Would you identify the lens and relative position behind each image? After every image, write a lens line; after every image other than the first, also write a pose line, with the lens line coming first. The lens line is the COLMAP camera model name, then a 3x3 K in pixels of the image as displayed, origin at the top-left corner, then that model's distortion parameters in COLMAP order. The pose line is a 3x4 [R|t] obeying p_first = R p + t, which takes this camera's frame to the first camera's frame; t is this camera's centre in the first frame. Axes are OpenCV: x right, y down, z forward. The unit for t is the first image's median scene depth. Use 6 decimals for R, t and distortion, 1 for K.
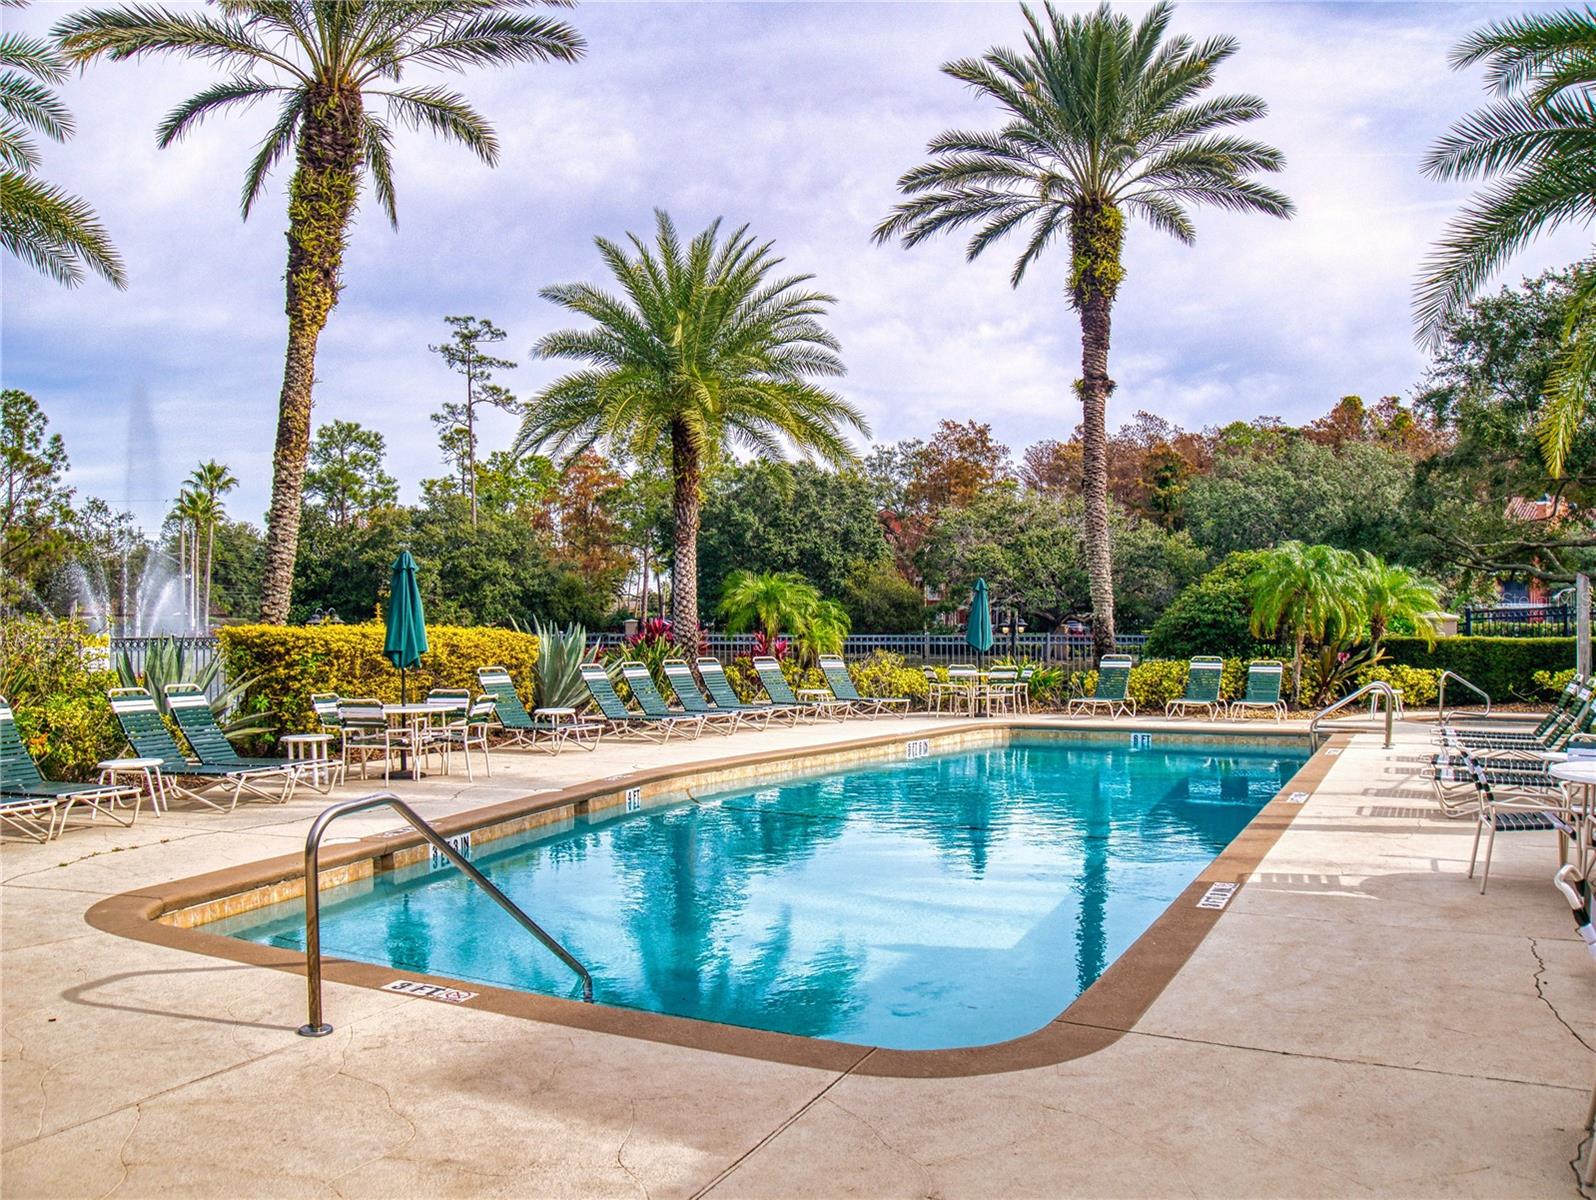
lens RADIAL K [[1397.0, 0, 798.0], [0, 1397.0, 600.0], [0, 0, 1]] dist [-0.207811, 0.110297]
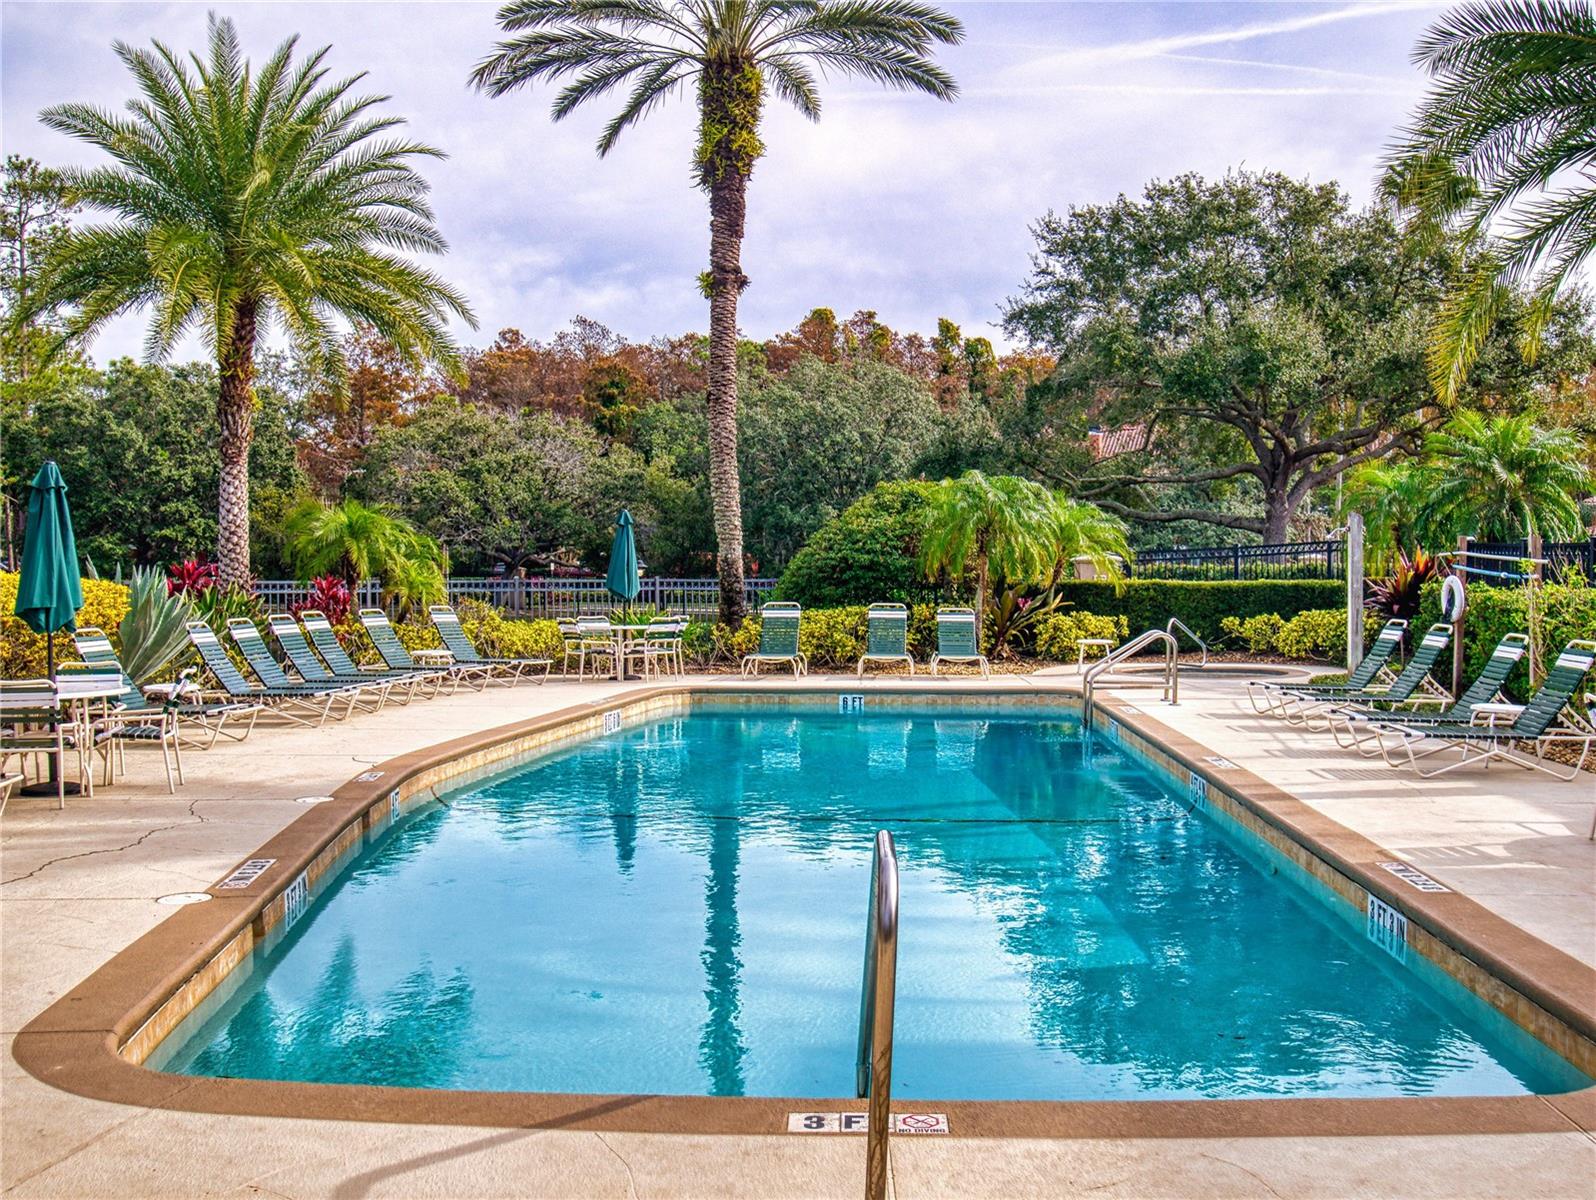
lens RADIAL K [[1646.2, 0, 798.0], [0, 1646.2, 600.0], [0, 0, 1]] dist [-0.201297, 0.124195]
pose [[0.918677, -0.010165, 0.394879, -0.138033], [-0.004773, 0.999310, 0.036828, 0.001186], [-0.394981, -0.035717, 0.917995, 0.068125]]
